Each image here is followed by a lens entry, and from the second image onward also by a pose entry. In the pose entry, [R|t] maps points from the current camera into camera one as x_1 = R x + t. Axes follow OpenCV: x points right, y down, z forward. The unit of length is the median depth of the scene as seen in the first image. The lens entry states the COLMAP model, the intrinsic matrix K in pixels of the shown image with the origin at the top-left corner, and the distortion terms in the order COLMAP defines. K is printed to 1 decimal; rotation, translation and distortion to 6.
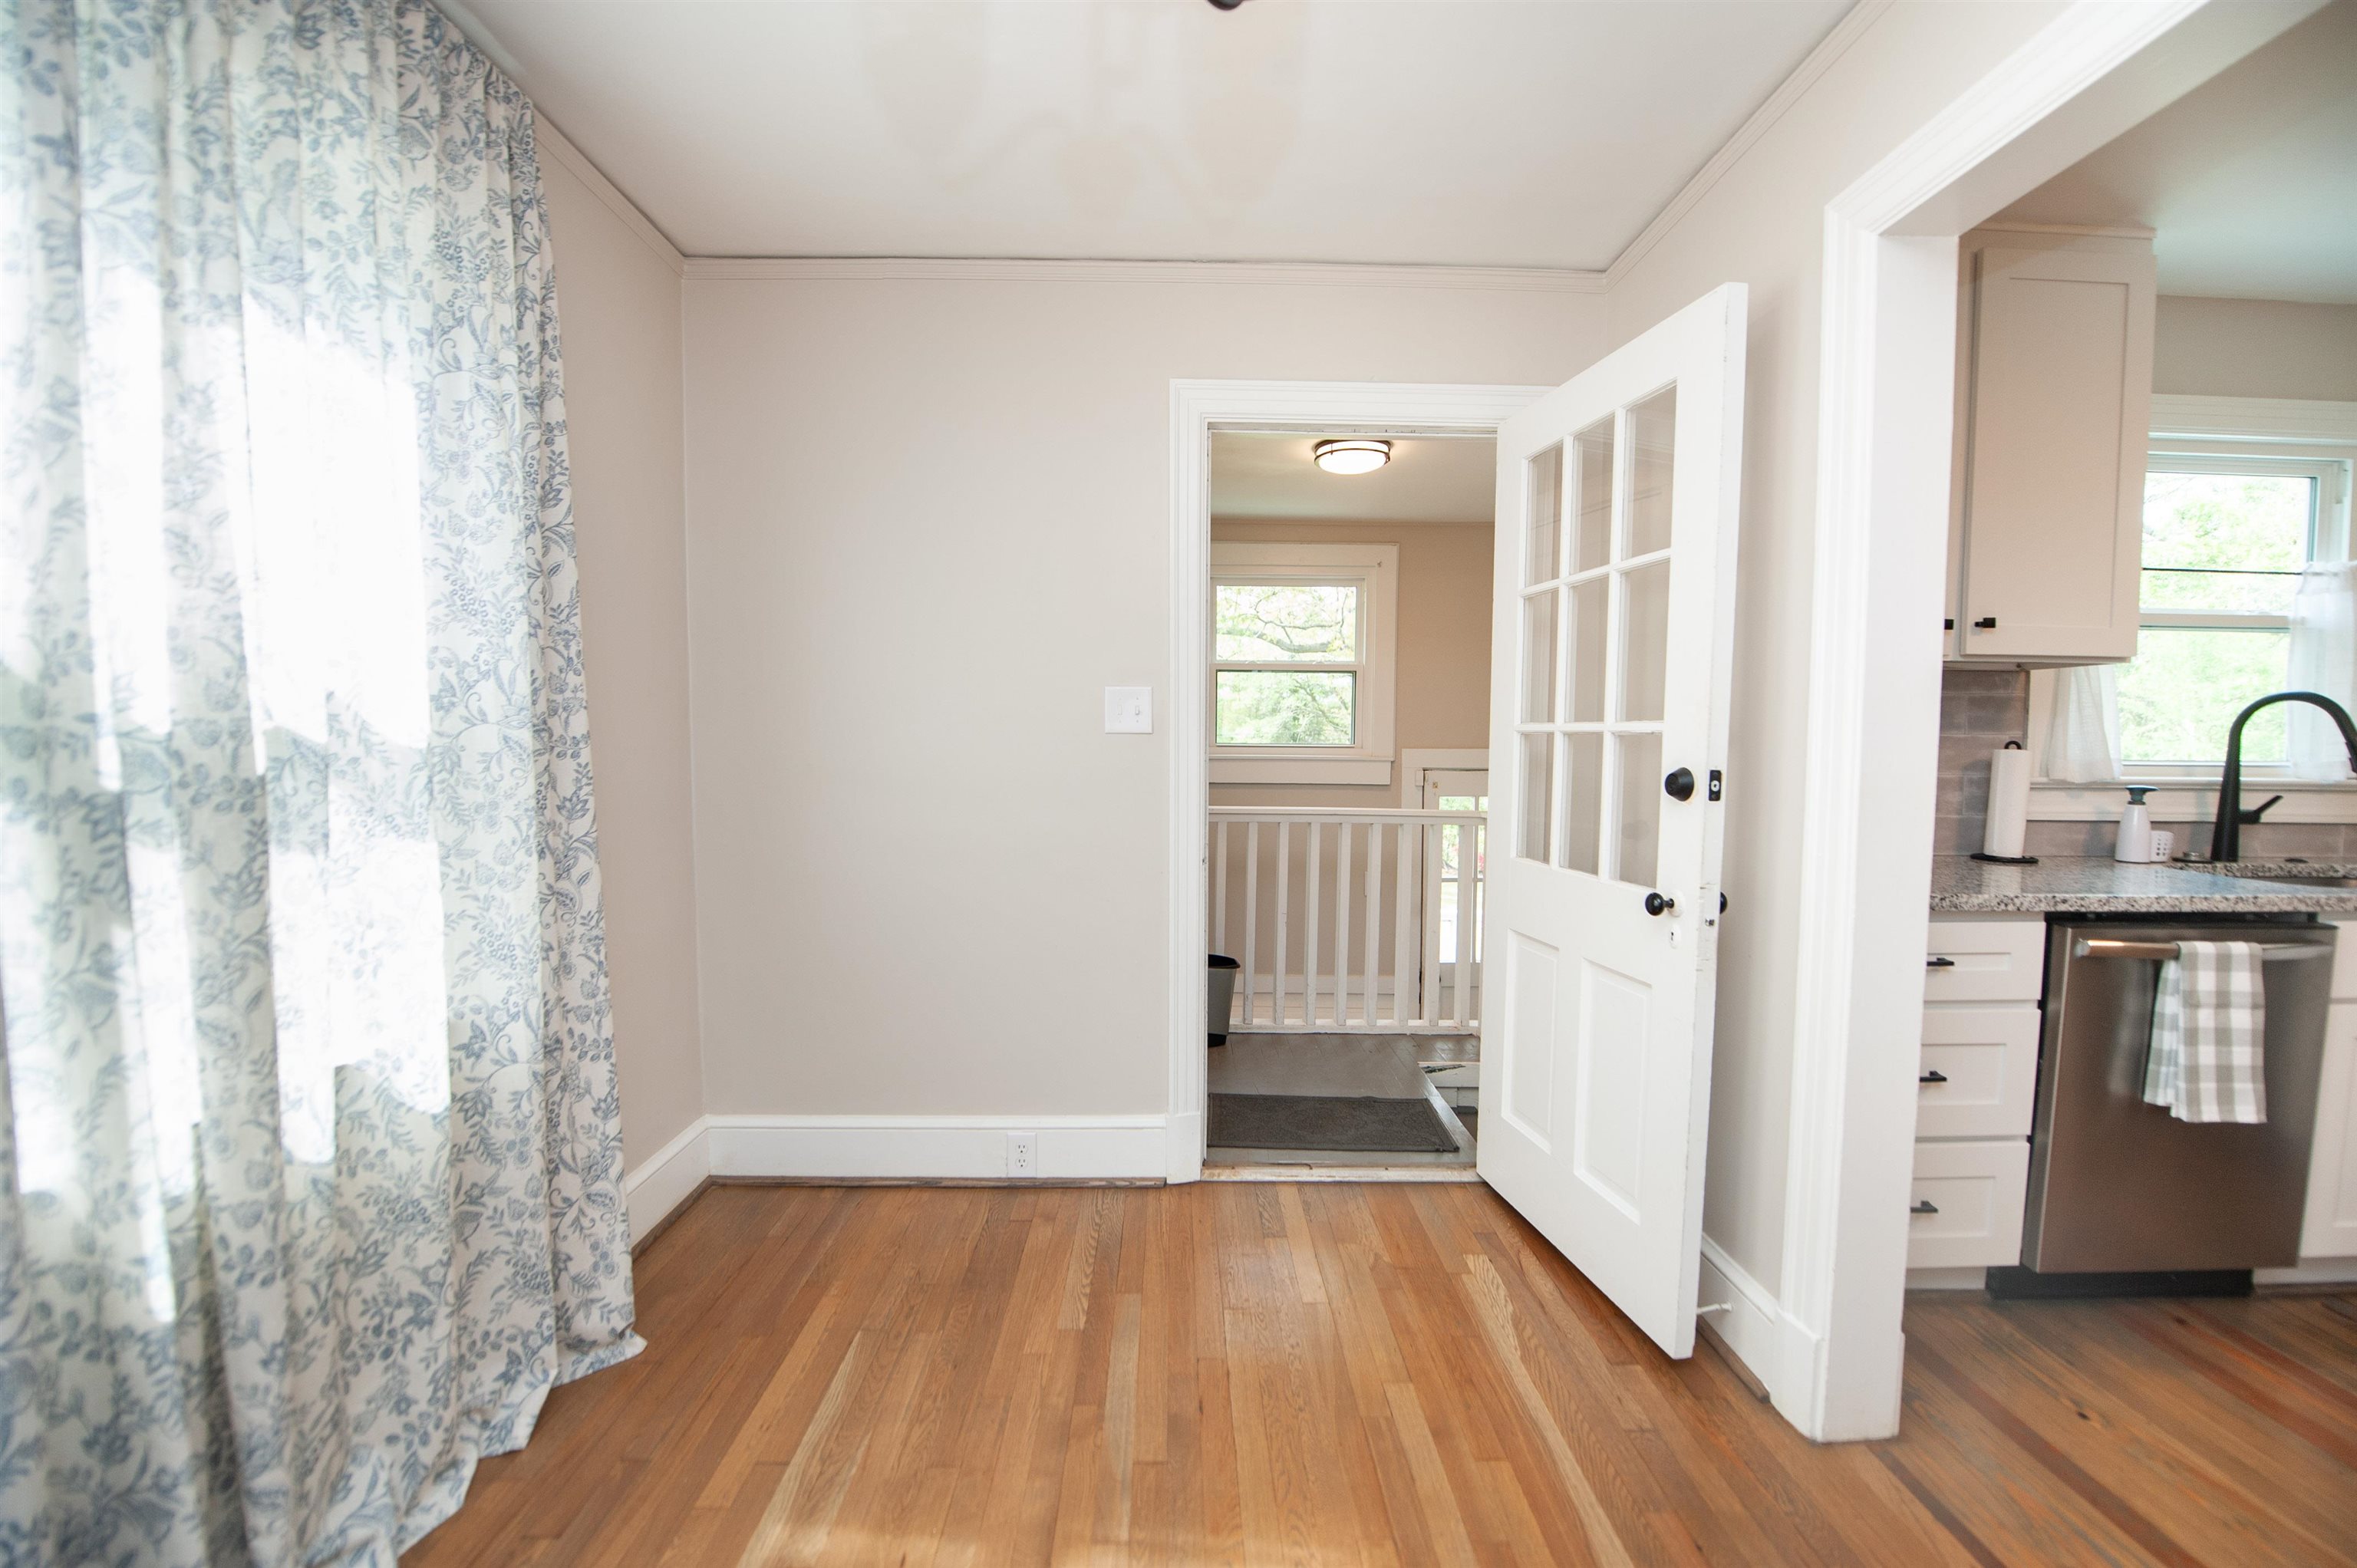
lens RADIAL K [[960.1, 0, 1181.0], [0, 960.1, 790.4], [0, 0, 1]] dist [-0.020202, -0.000771]
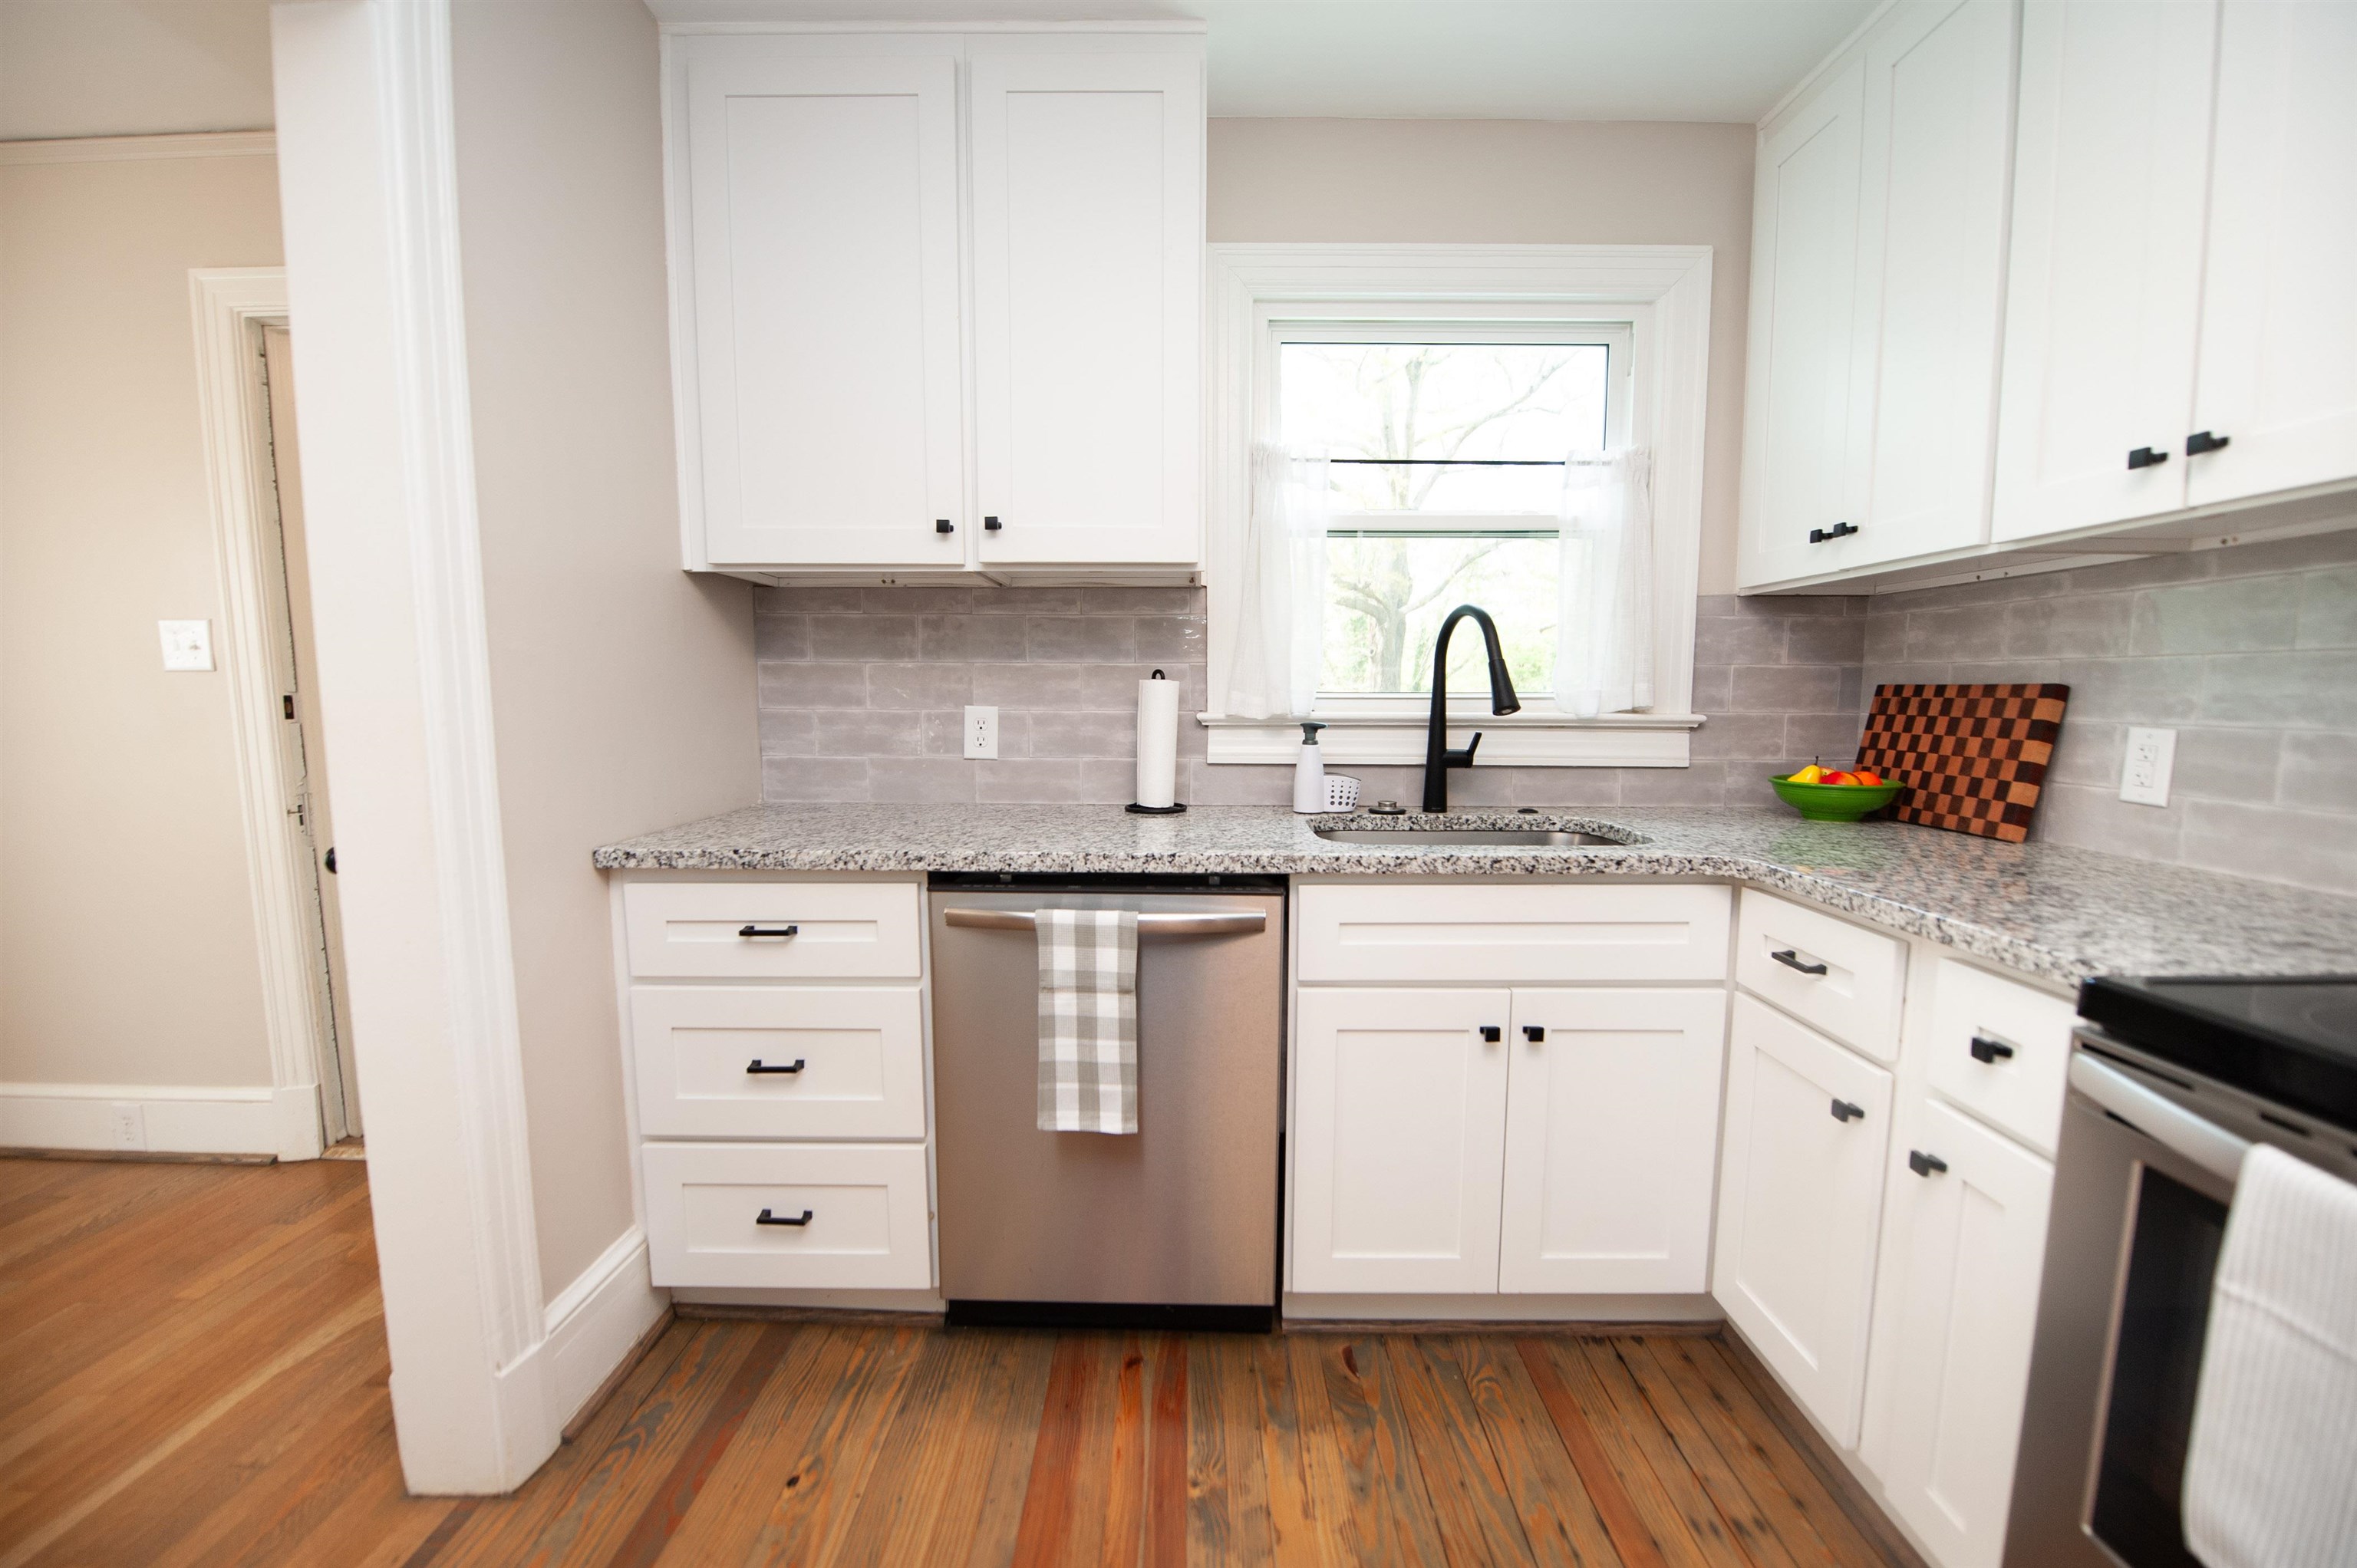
lens RADIAL K [[960.1, 0, 1181.6], [0, 960.1, 790.9], [0, 0, 1]] dist [-0.020202, -0.000771]
pose [[0.999651, -0.003471, -0.026207, 0.928977], [0.004657, 0.998961, 0.045331, 0.017431], [0.026023, -0.045437, 0.998628, 0.140401]]
